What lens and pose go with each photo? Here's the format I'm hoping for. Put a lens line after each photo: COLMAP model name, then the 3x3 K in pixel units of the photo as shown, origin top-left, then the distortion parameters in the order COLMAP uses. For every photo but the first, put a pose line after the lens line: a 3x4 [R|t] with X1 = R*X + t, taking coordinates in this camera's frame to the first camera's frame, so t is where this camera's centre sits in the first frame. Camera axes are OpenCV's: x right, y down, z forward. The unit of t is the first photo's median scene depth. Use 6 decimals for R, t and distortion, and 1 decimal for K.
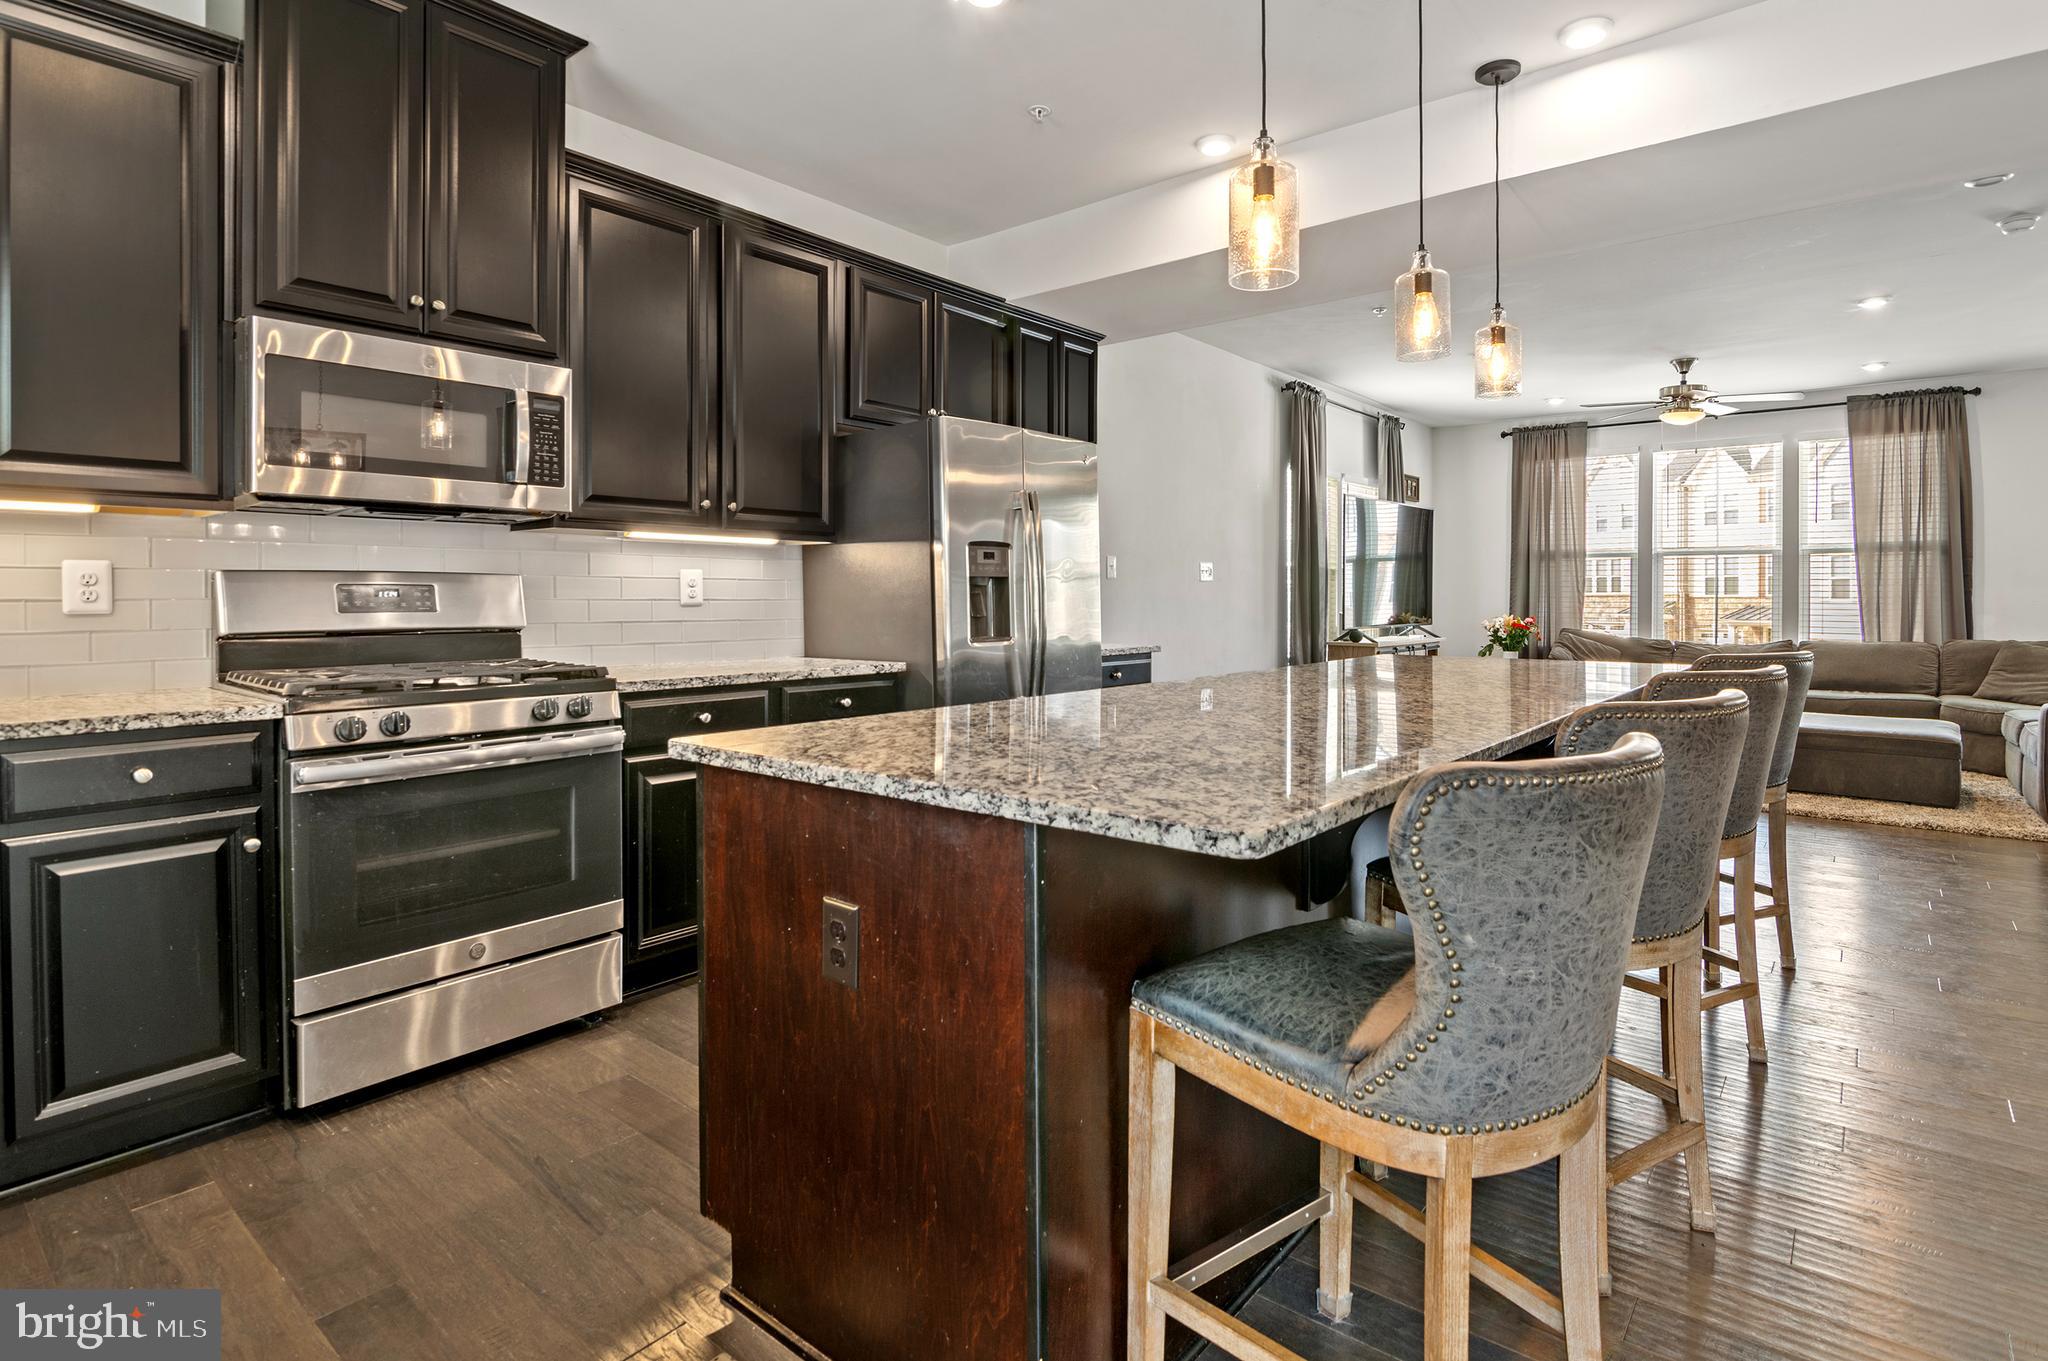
lens RADIAL K [[1038.4, 0, 1025.5], [0, 1038.4, 609.7], [0, 0, 1]] dist [-0.011377, -0.000196]
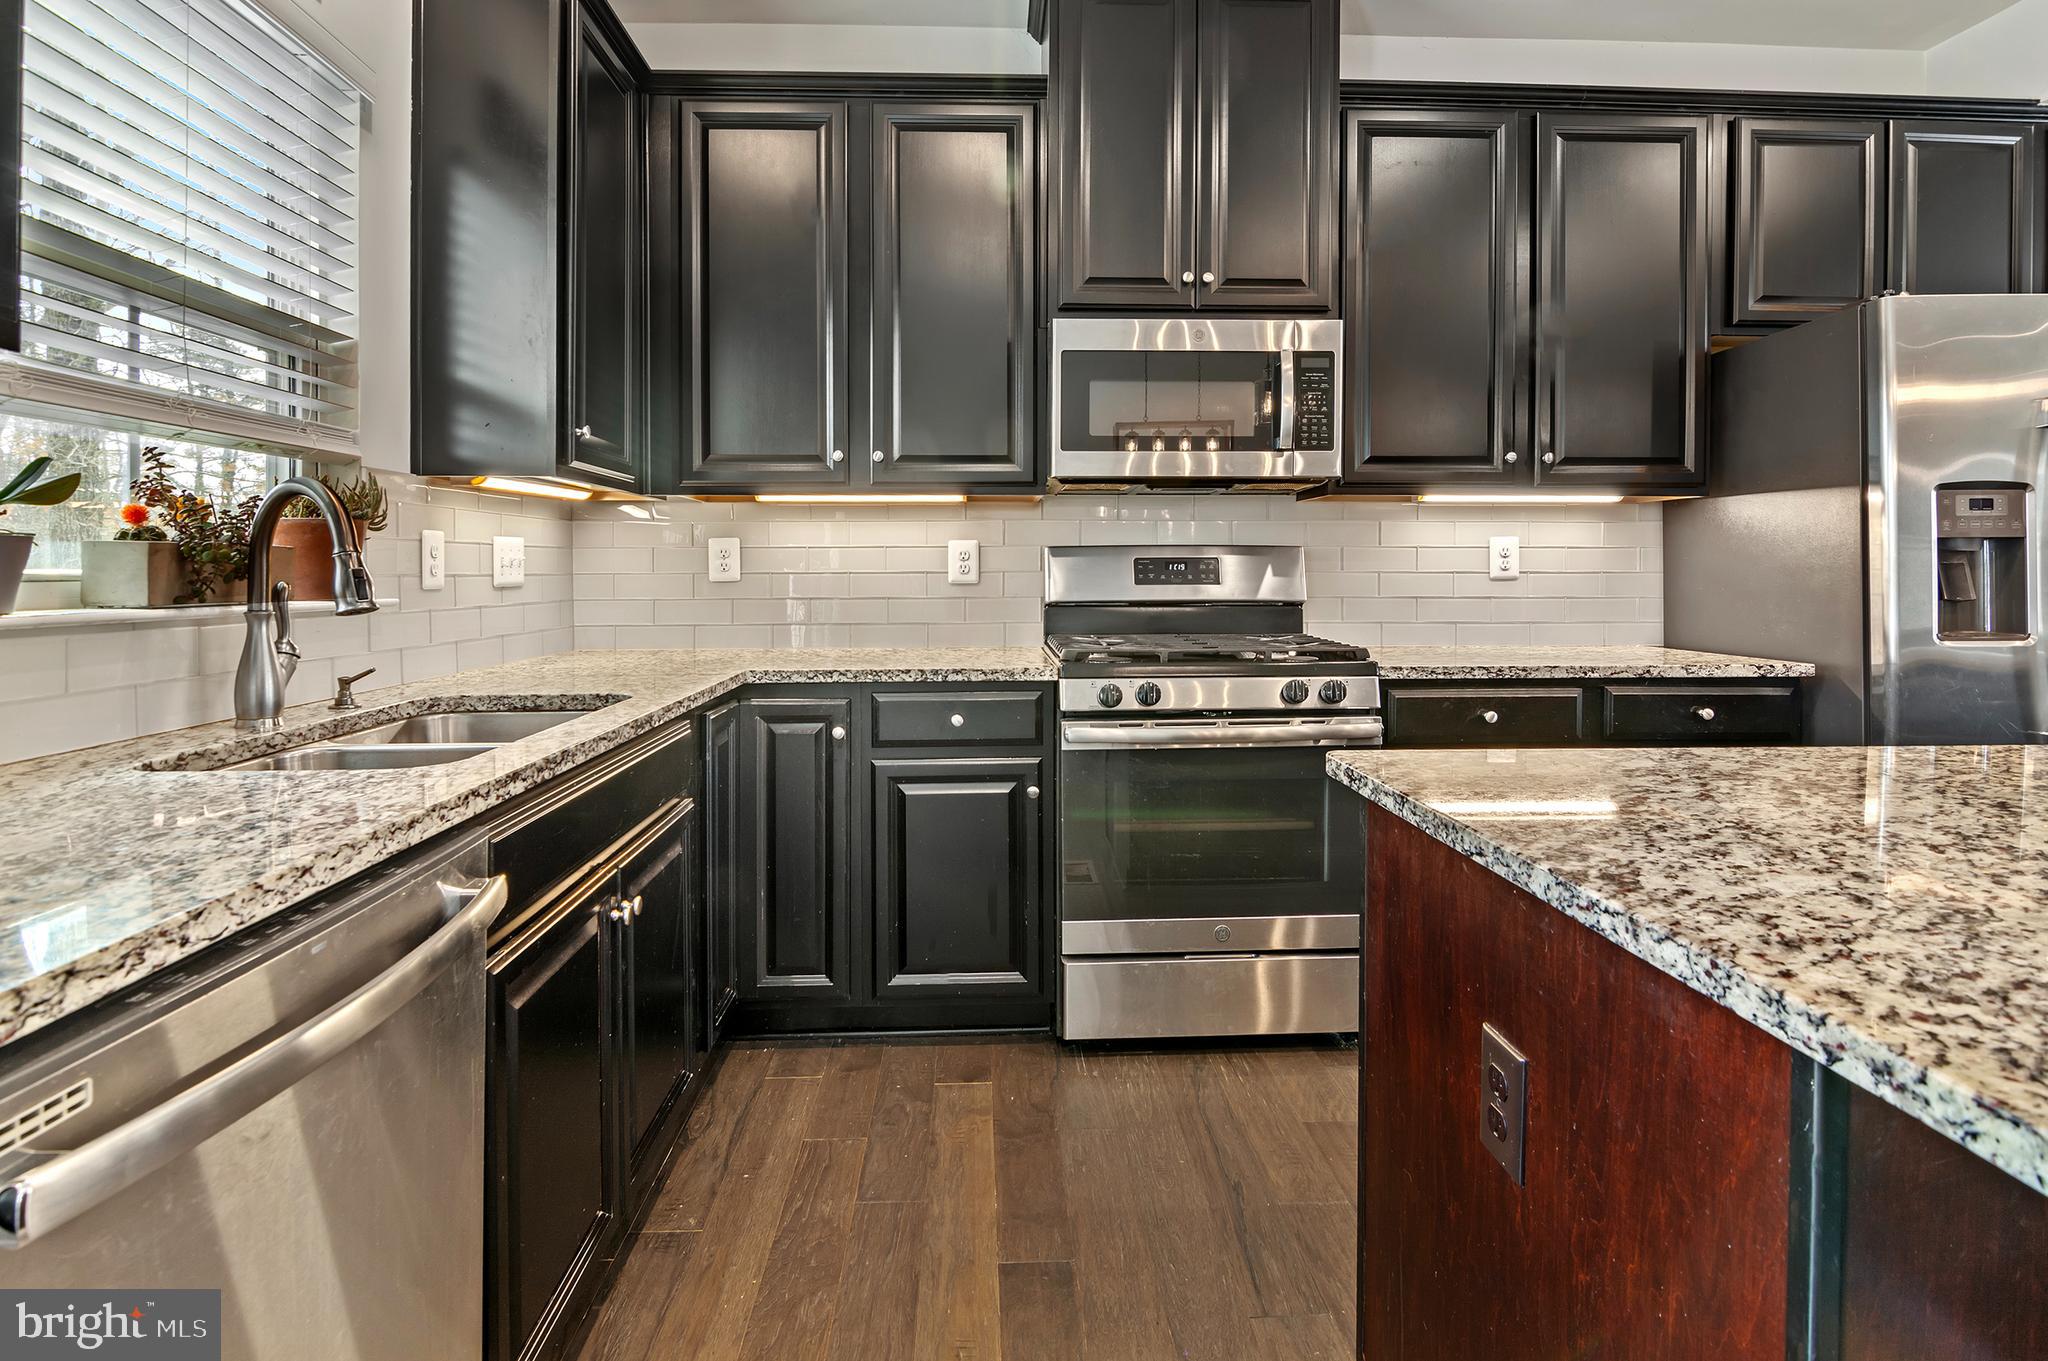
lens RADIAL K [[1035.9, 0, 1005.3], [0, 1035.9, 588.7], [0, 0, 1]] dist [-0.009056, -0.001251]
pose [[0.663487, 0.014369, -0.748050, 0.050777], [-0.007950, 0.999895, 0.012155, -0.004361], [0.748146, -0.002118, 0.663531, 0.175725]]
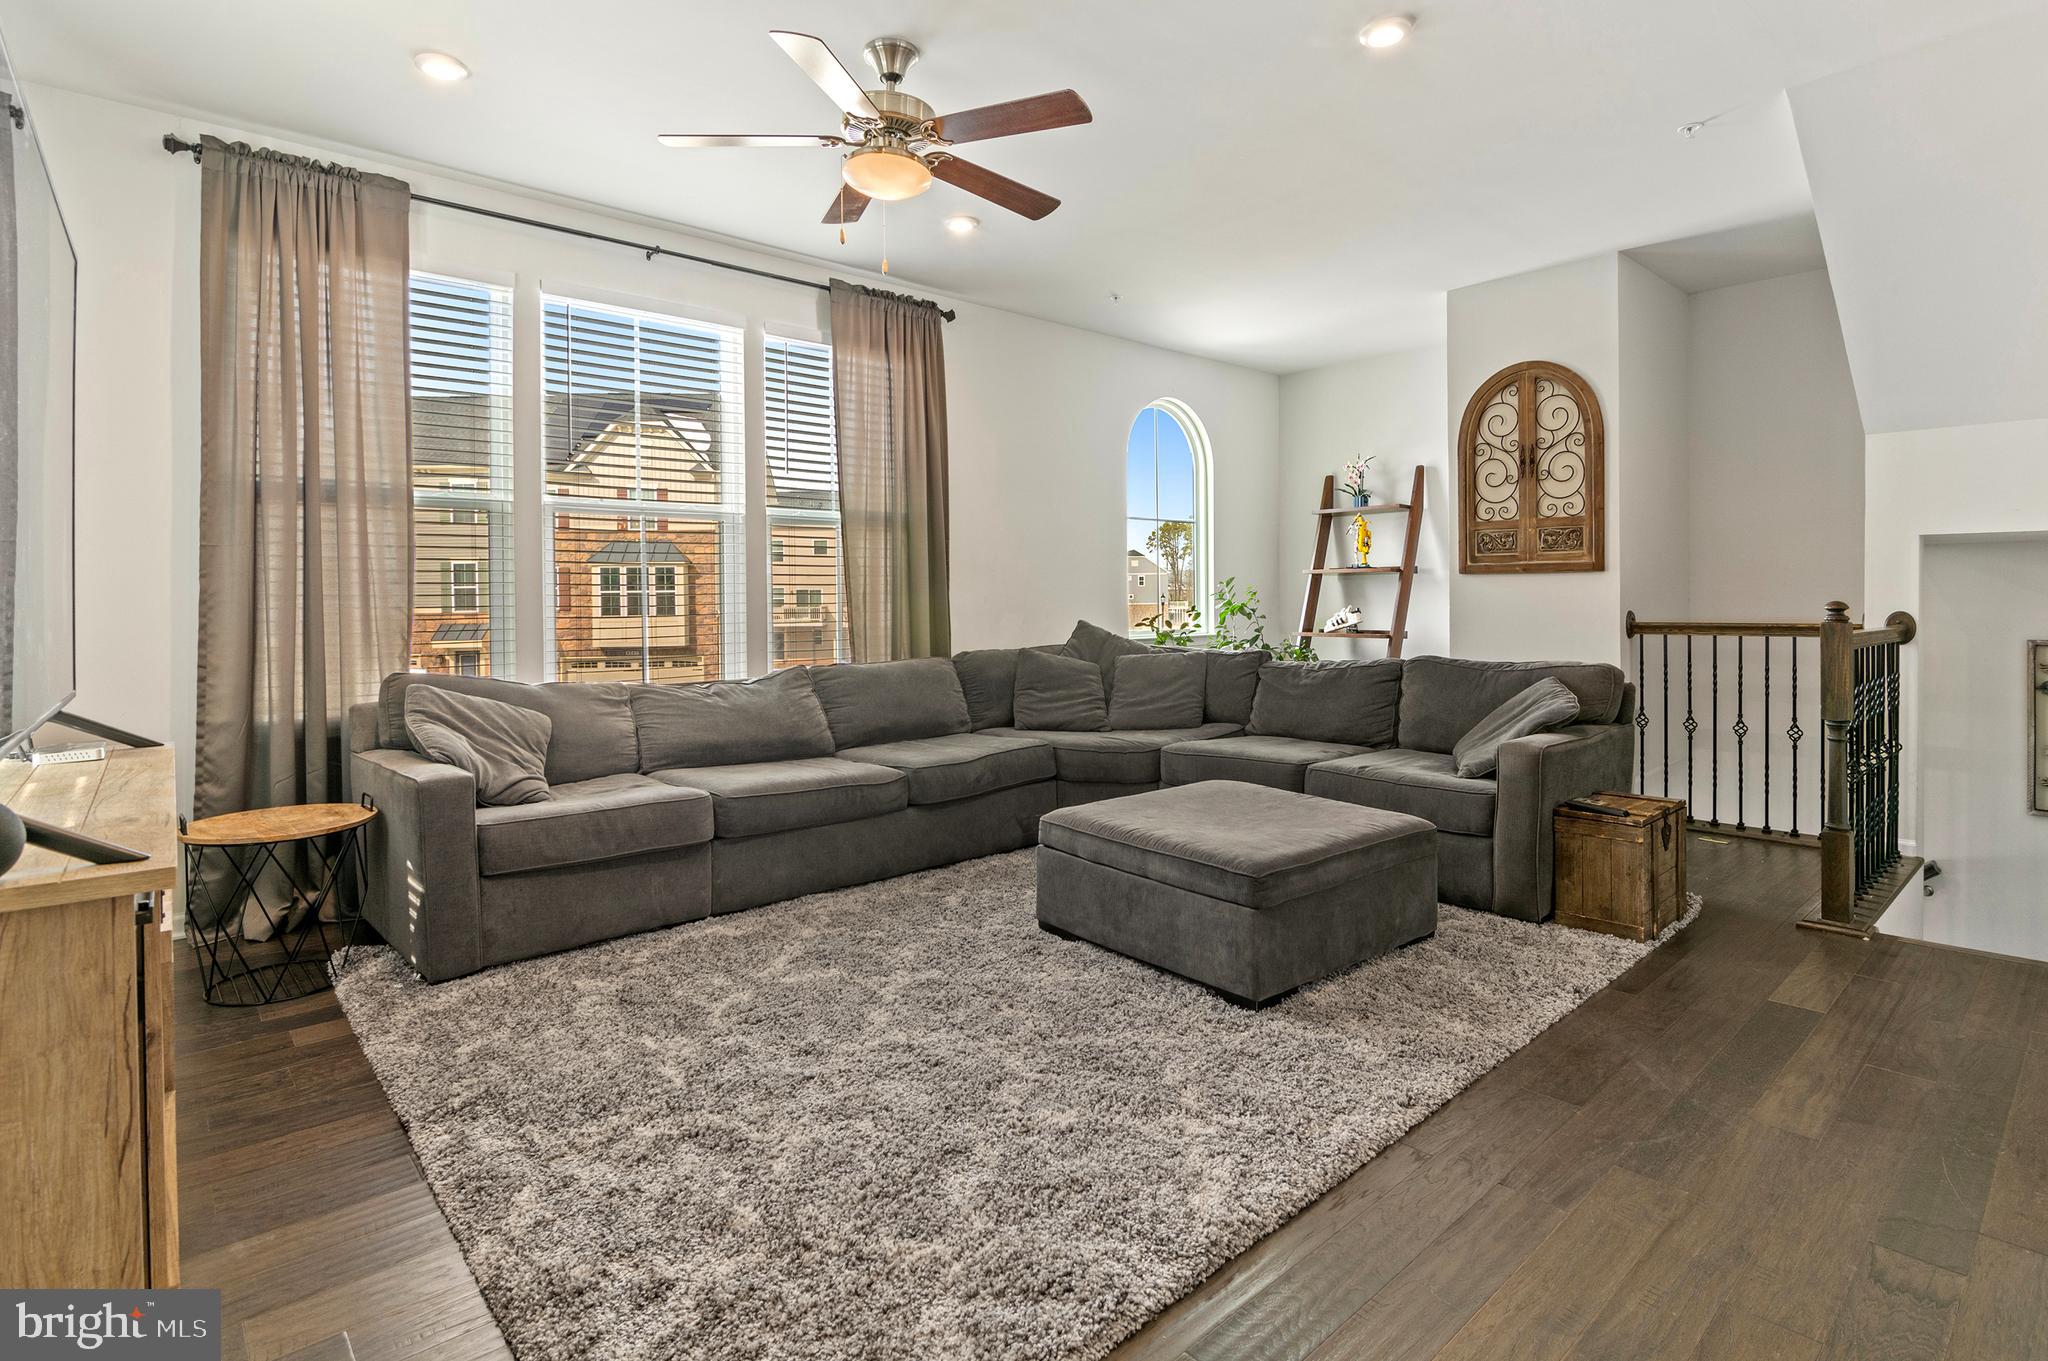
lens RADIAL K [[1020.7, 0, 1022.8], [0, 1020.7, 606.2], [0, 0, 1]] dist [-0.008118, -0.001507]
pose [[0.152913, -0.008978, 0.988199, 0.522086], [0.021984, 0.999742, 0.005682, -0.015169], [-0.987995, 0.020855, 0.153071, 2.155747]]
